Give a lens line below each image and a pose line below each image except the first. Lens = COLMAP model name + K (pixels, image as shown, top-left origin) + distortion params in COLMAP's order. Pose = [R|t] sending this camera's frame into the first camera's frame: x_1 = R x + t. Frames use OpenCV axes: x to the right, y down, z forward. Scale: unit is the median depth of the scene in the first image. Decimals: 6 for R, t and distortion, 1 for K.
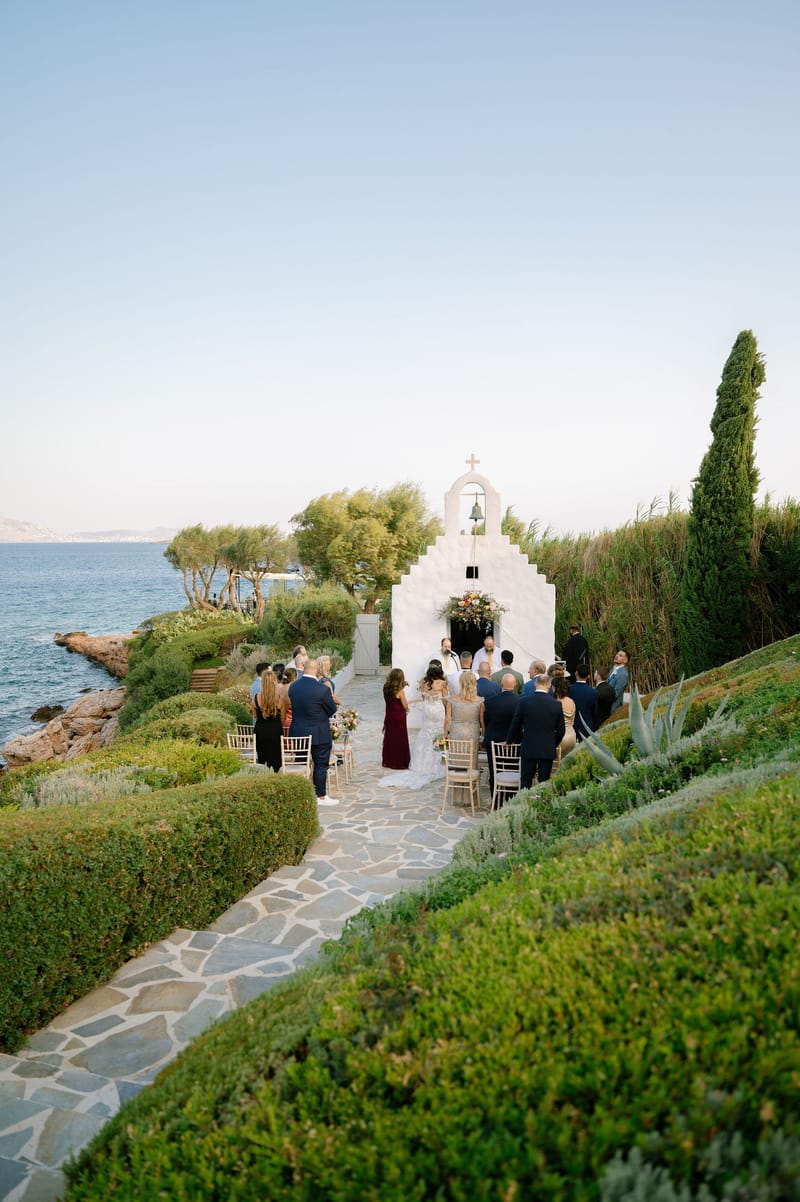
lens RADIAL K [[835.9, 0, 400.1], [0, 835.9, 590.2], [0, 0, 1]] dist [0.000255, 0.000137]
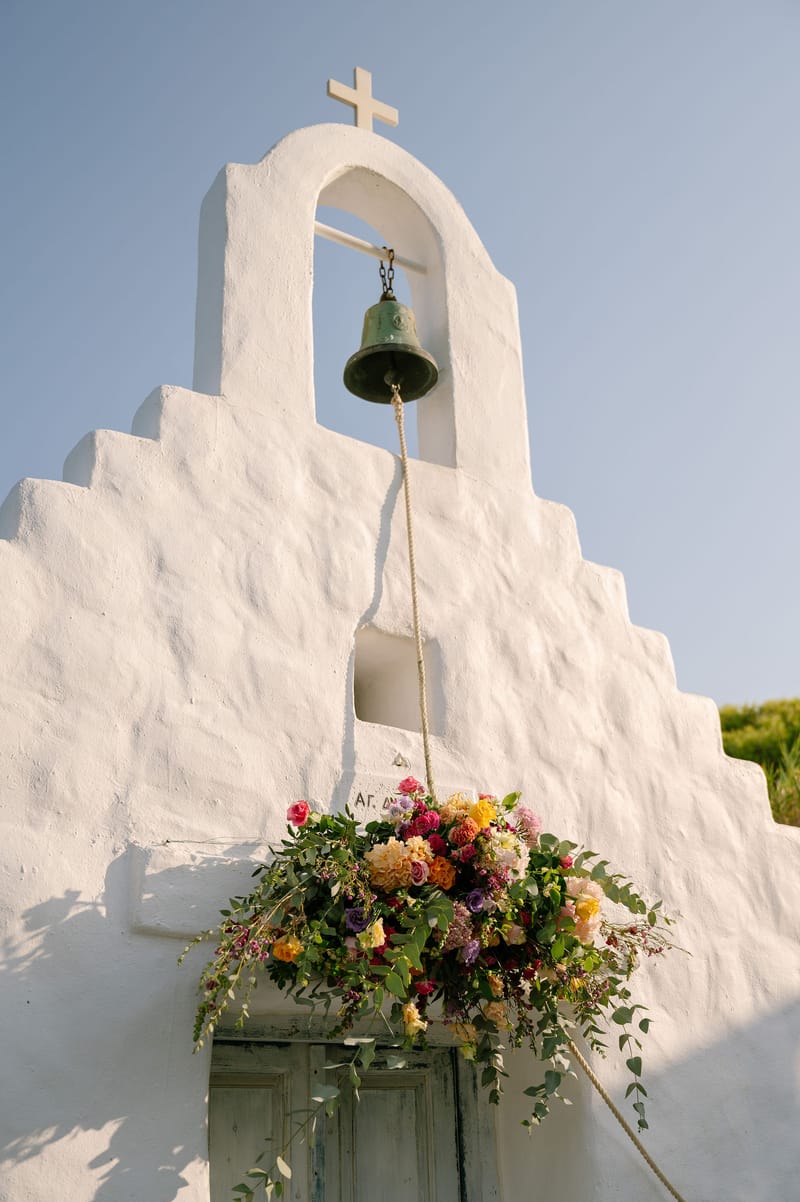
lens RADIAL K [[1278.5, 0, 400.0], [0, 1278.5, 601.0], [0, 0, 1]] dist [-0.000273, 0.004517]
pose [[0.821499, 0.211032, 0.529722, -0.025900], [0.066488, 0.887205, -0.456559, 0.058064], [-0.566321, 0.410283, 0.714807, 0.754134]]
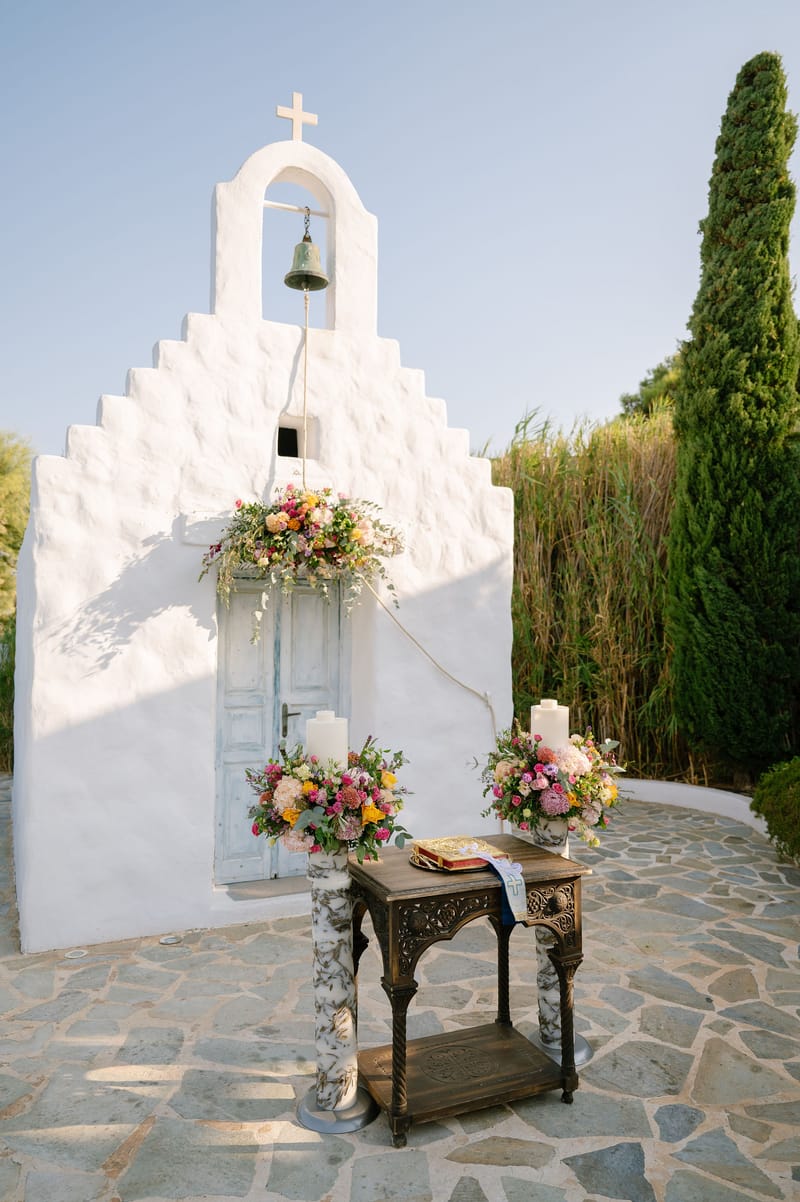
lens RADIAL K [[899.1, 0, 393.9], [0, 899.1, 590.6], [0, 0, 1]] dist [-0.006259, -0.003279]
pose [[0.907833, 0.018329, 0.418931, -0.024960], [0.016189, 0.996767, -0.078693, 0.061776], [-0.419019, 0.078222, 0.904602, 0.595654]]
